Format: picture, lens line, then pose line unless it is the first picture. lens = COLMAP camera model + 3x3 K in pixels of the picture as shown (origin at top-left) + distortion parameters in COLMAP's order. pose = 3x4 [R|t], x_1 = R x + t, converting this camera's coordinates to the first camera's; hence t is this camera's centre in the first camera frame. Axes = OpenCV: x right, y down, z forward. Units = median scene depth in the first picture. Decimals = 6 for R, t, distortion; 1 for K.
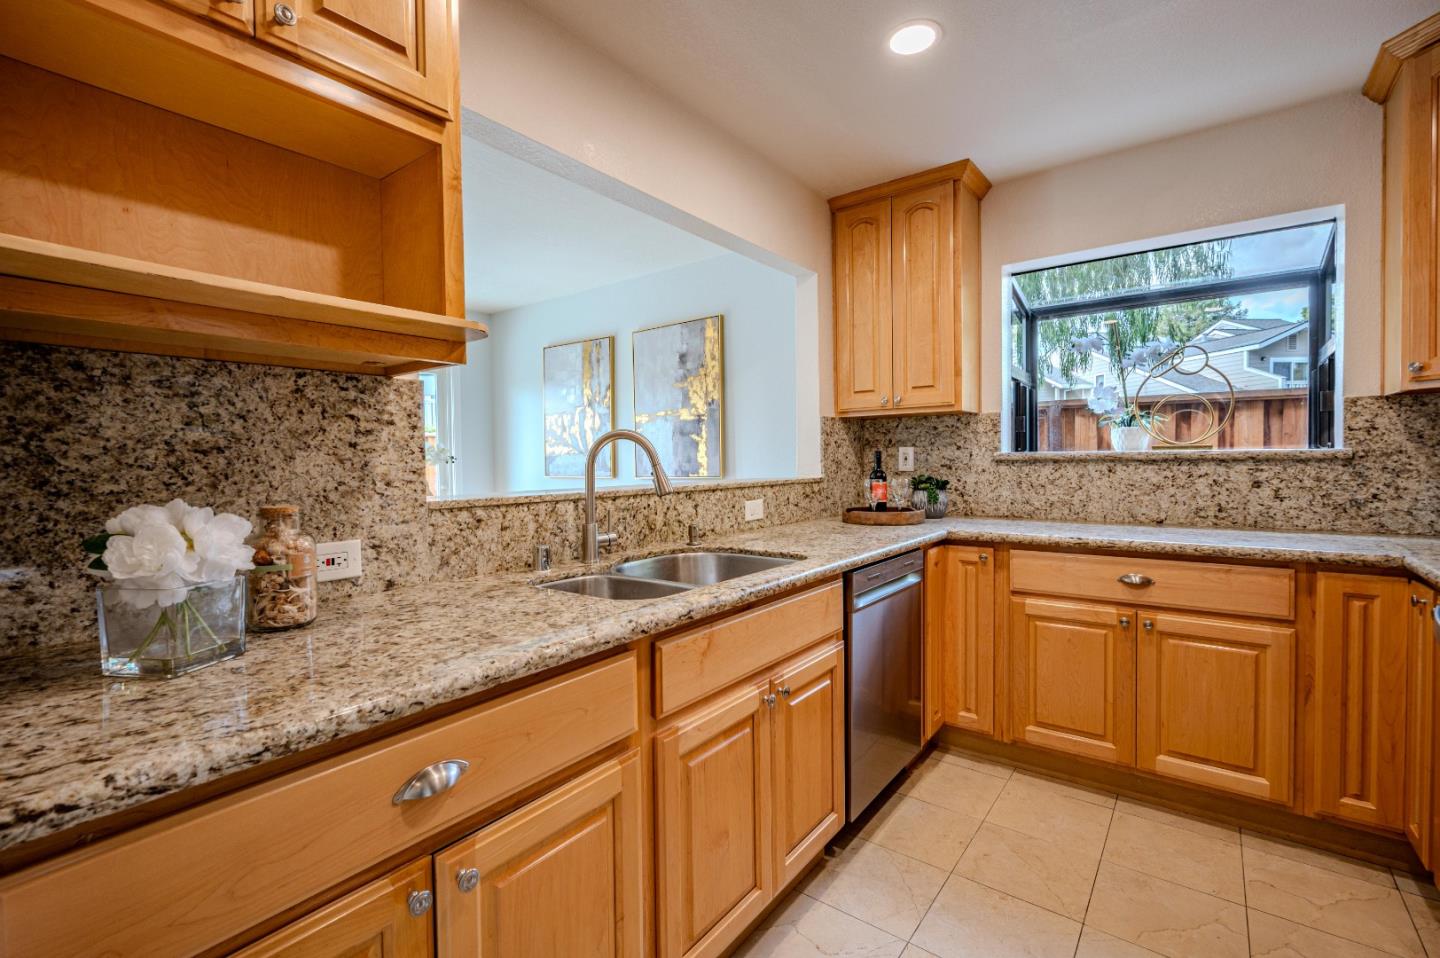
lens RADIAL K [[637.4, 0, 718.5], [0, 637.4, 474.8], [0, 0, 1]] dist [0.003566, 0.000376]
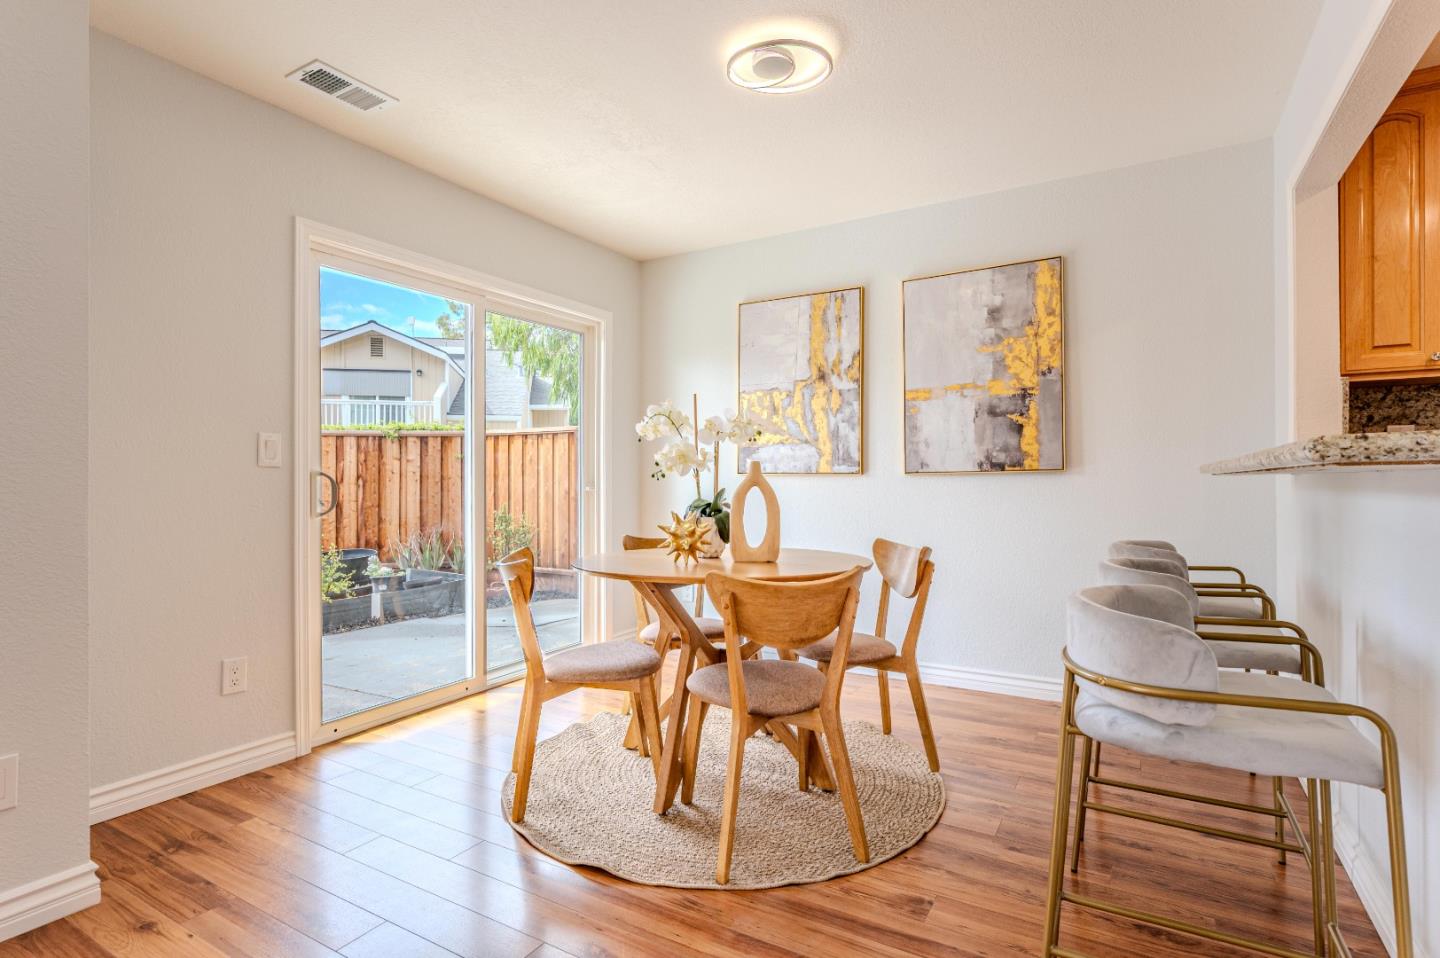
lens RADIAL K [[715.9, 0, 719.3], [0, 715.9, 473.2], [0, 0, 1]] dist [-0.000205, -0.000164]
pose [[0.993176, 0.003414, 0.116573, -0.729061], [-0.000495, 0.999686, -0.025064, 0.041608], [-0.116622, 0.024835, 0.992866, 0.306820]]
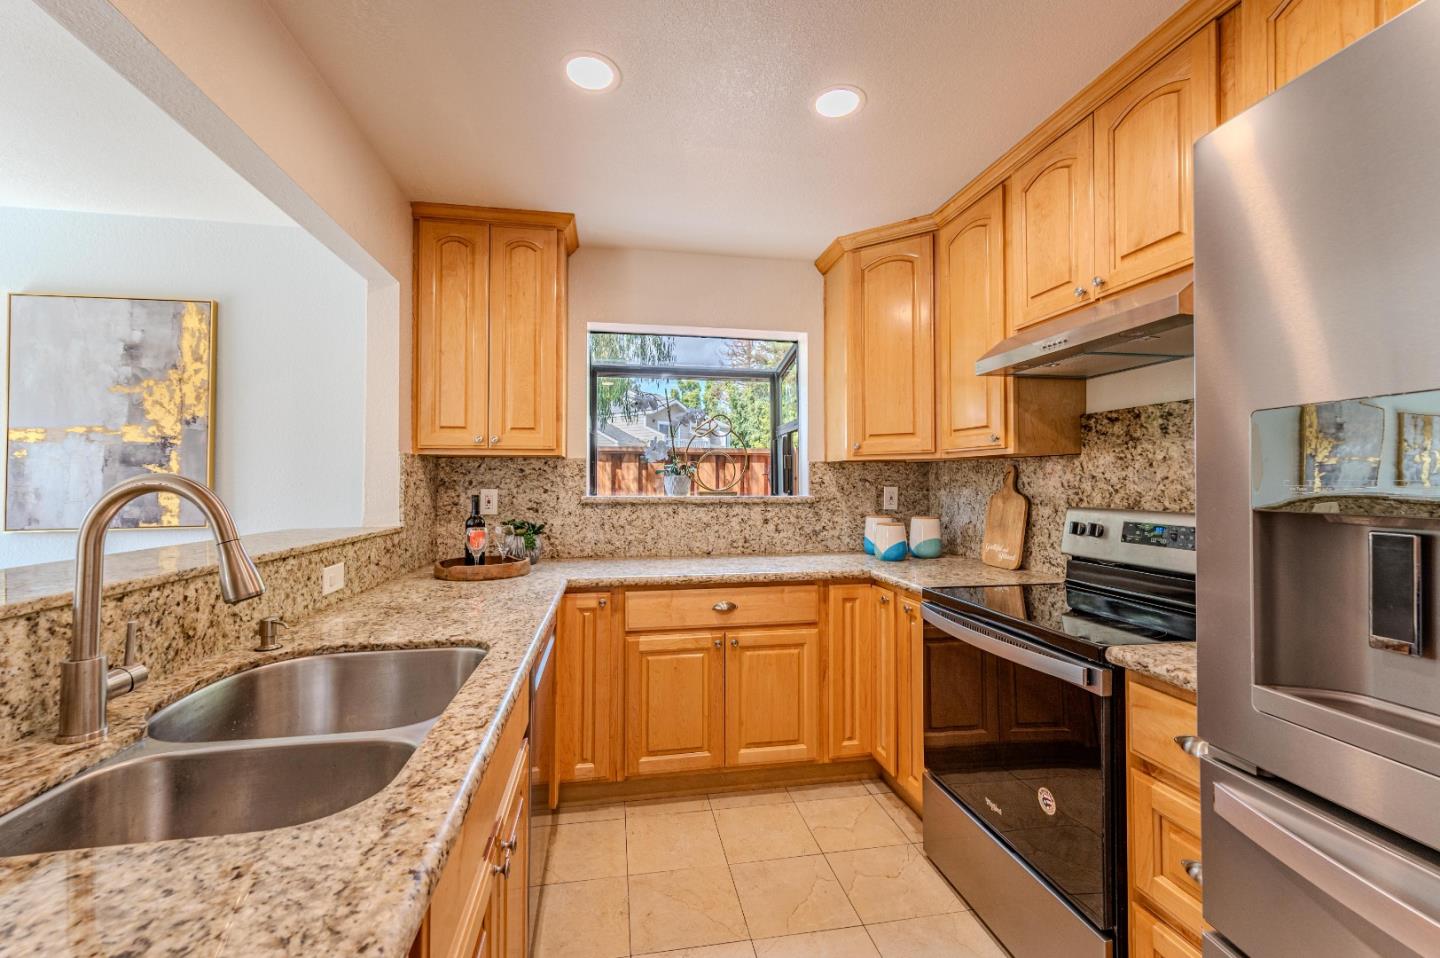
lens RADIAL K [[584.2, 0, 719.5], [0, 584.2, 471.0], [0, 0, 1]] dist [0.000302, 0.000082]
pose [[0.674928, 0.029734, 0.737285, -0.135334], [0.011404, 0.998648, -0.050714, -0.027347], [-0.737796, 0.042637, 0.673676, 0.203492]]
